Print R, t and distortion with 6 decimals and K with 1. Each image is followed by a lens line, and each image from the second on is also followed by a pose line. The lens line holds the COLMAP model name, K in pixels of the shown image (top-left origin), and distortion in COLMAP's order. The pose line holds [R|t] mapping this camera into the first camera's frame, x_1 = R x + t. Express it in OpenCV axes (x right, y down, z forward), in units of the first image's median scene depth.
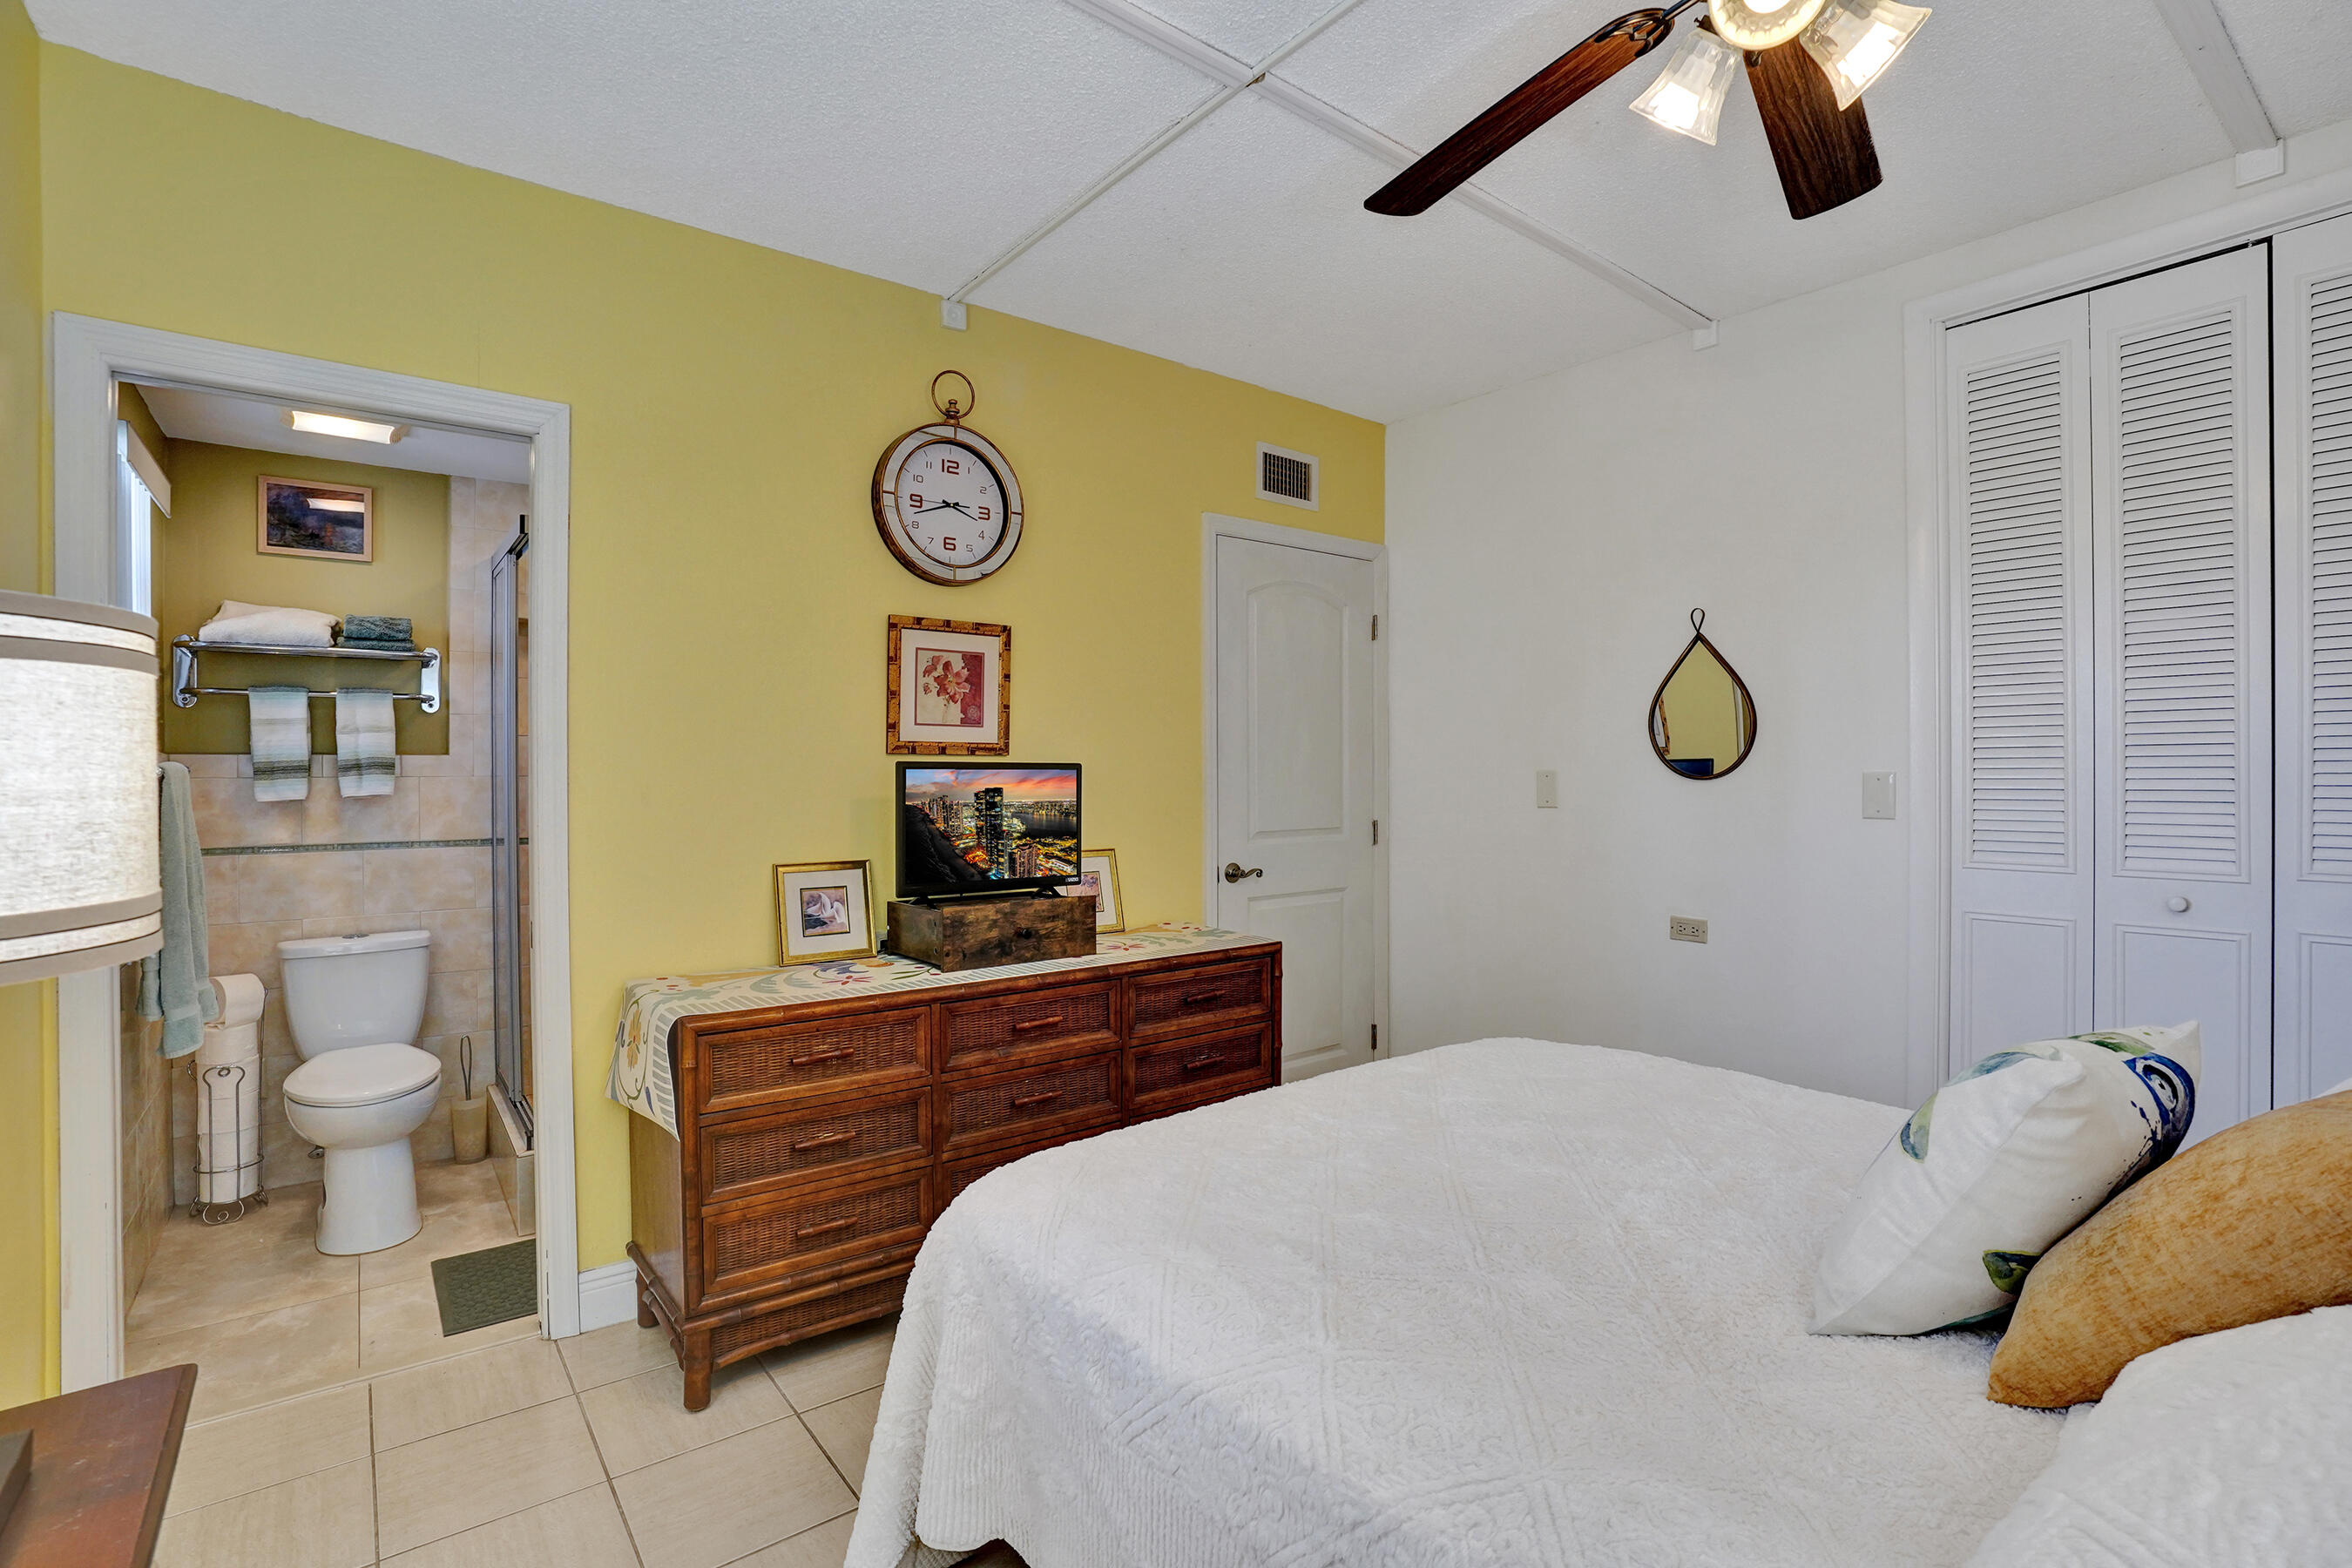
lens RADIAL K [[1109.7, 0, 1194.6], [0, 1109.7, 773.0], [0, 0, 1]] dist [-0.039542, 0.006528]
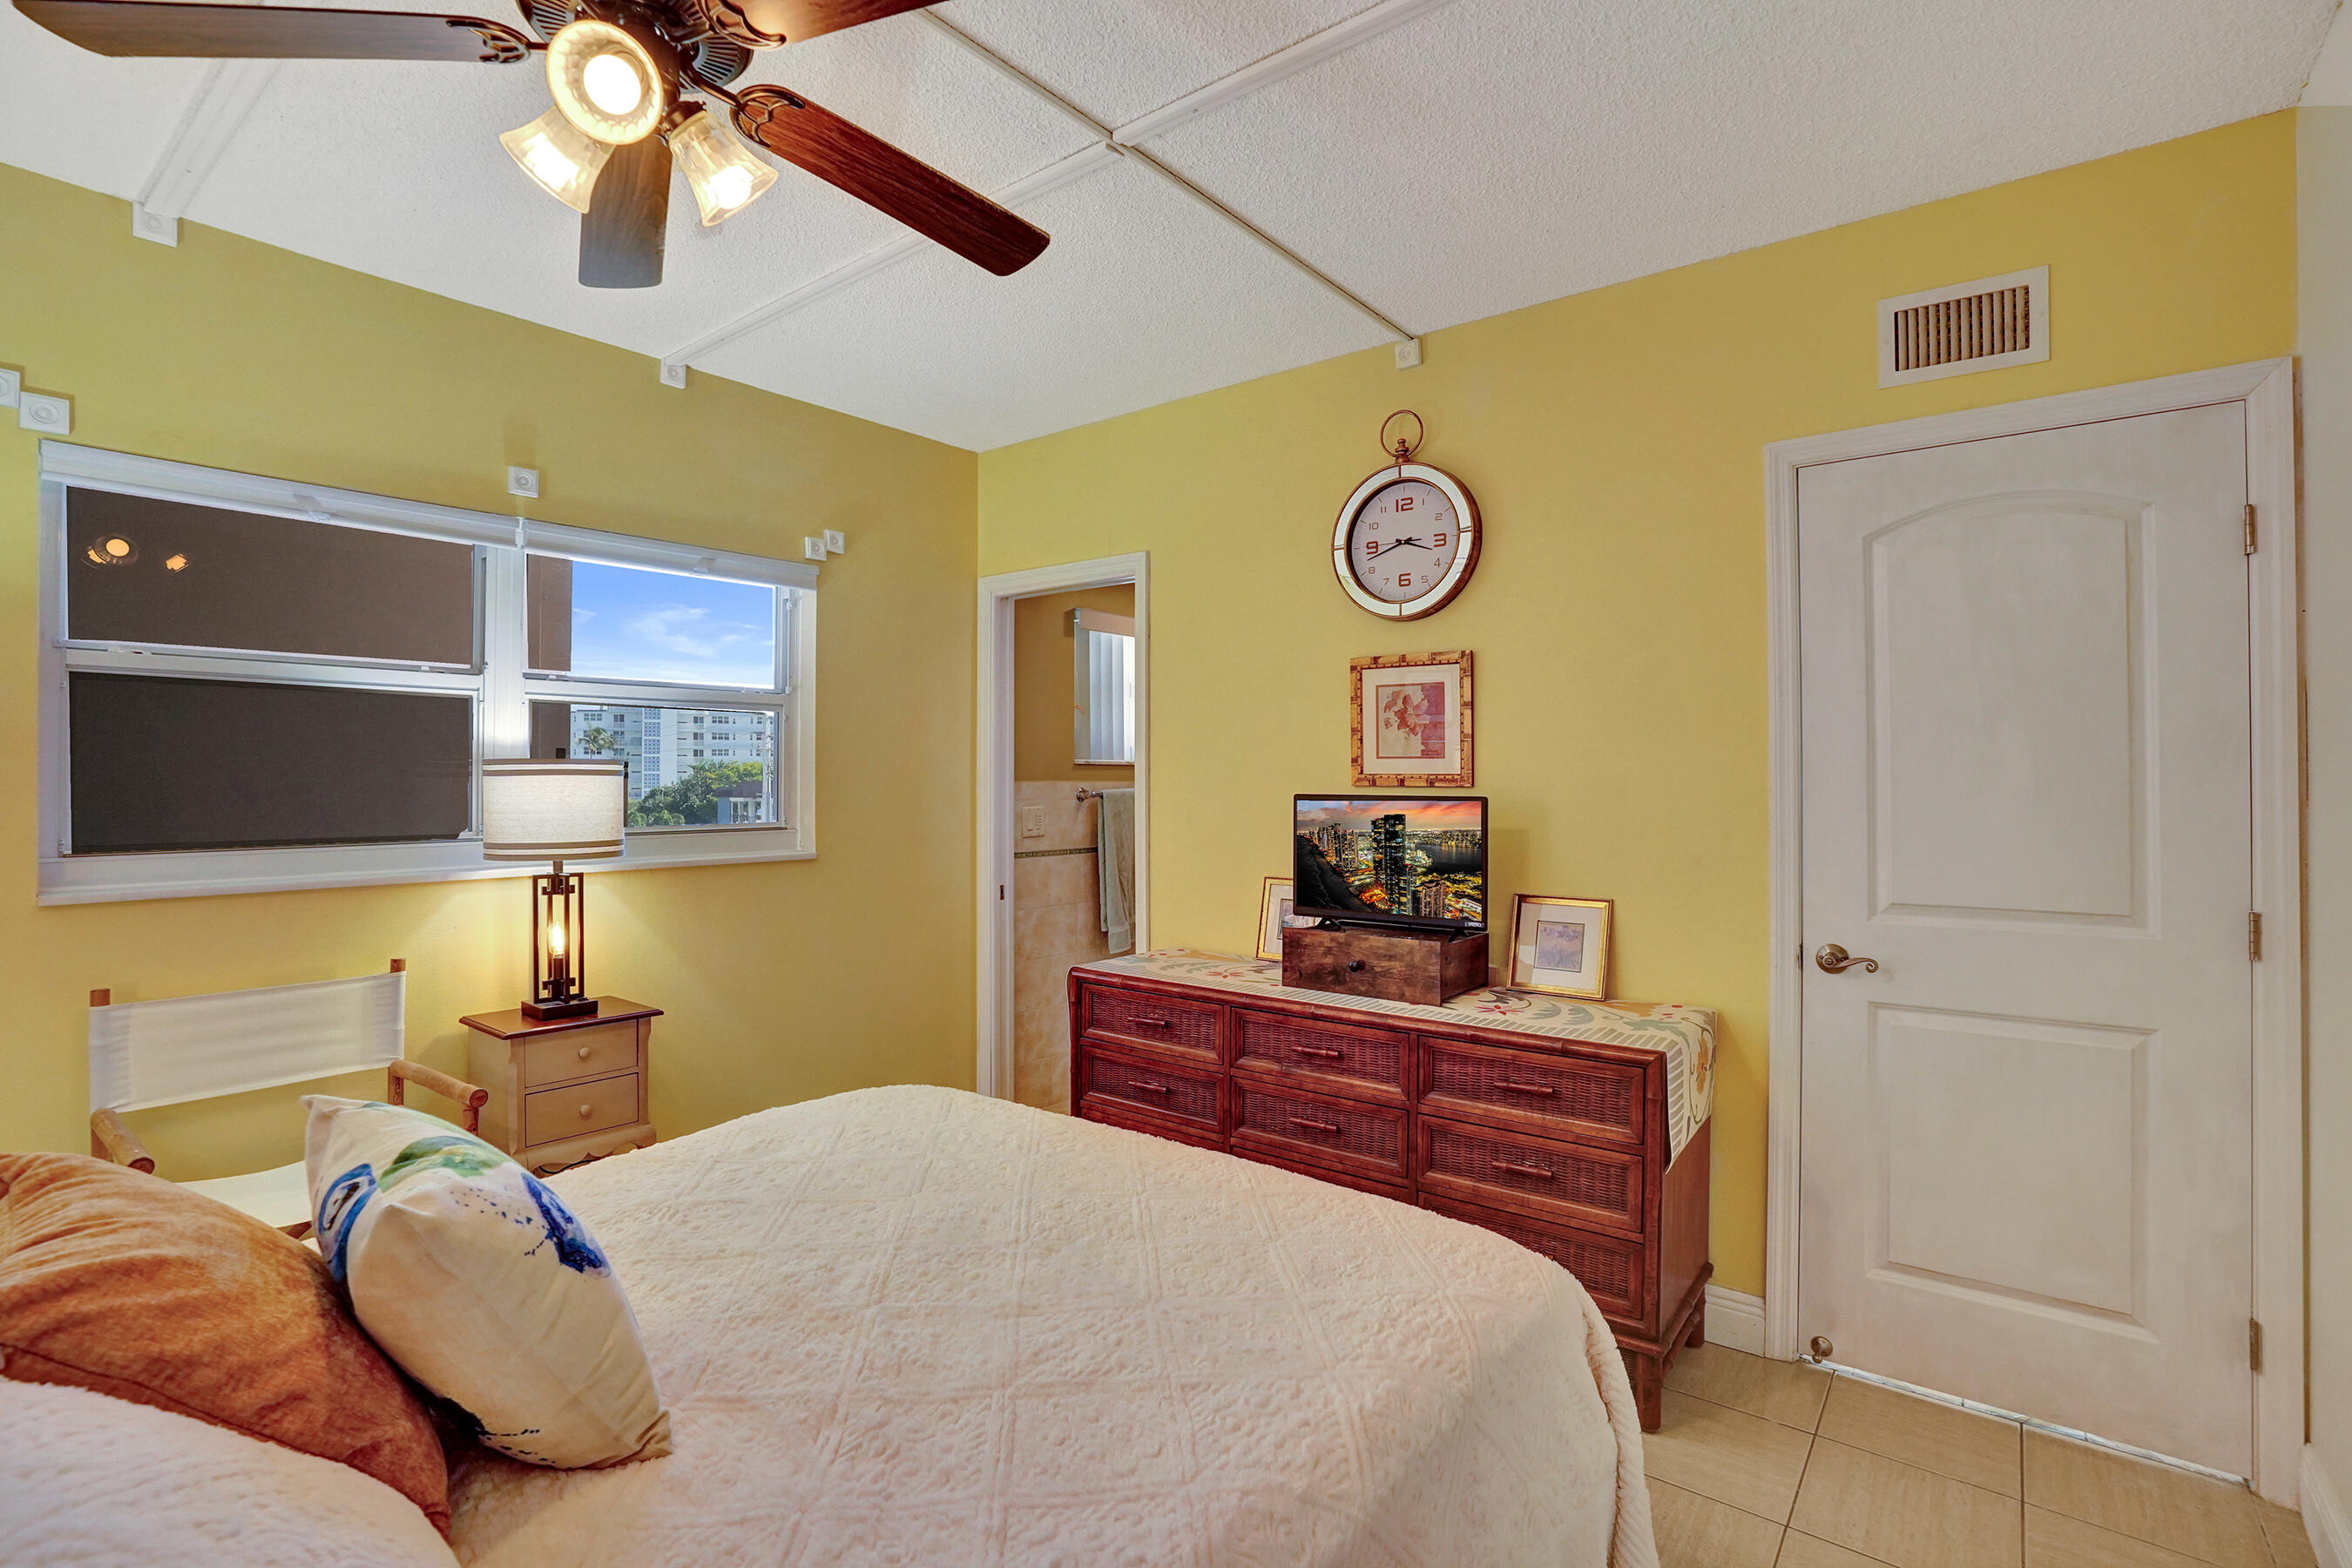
lens RADIAL K [[1109.7, 0, 1198.4], [0, 1109.7, 783.7], [0, 0, 1]] dist [-0.039542, 0.006528]
pose [[0.233090, 0.001284, -0.972454, 0.737679], [-0.003775, 0.999993, 0.000415, -0.019083], [0.972448, 0.003575, 0.233093, 0.584575]]
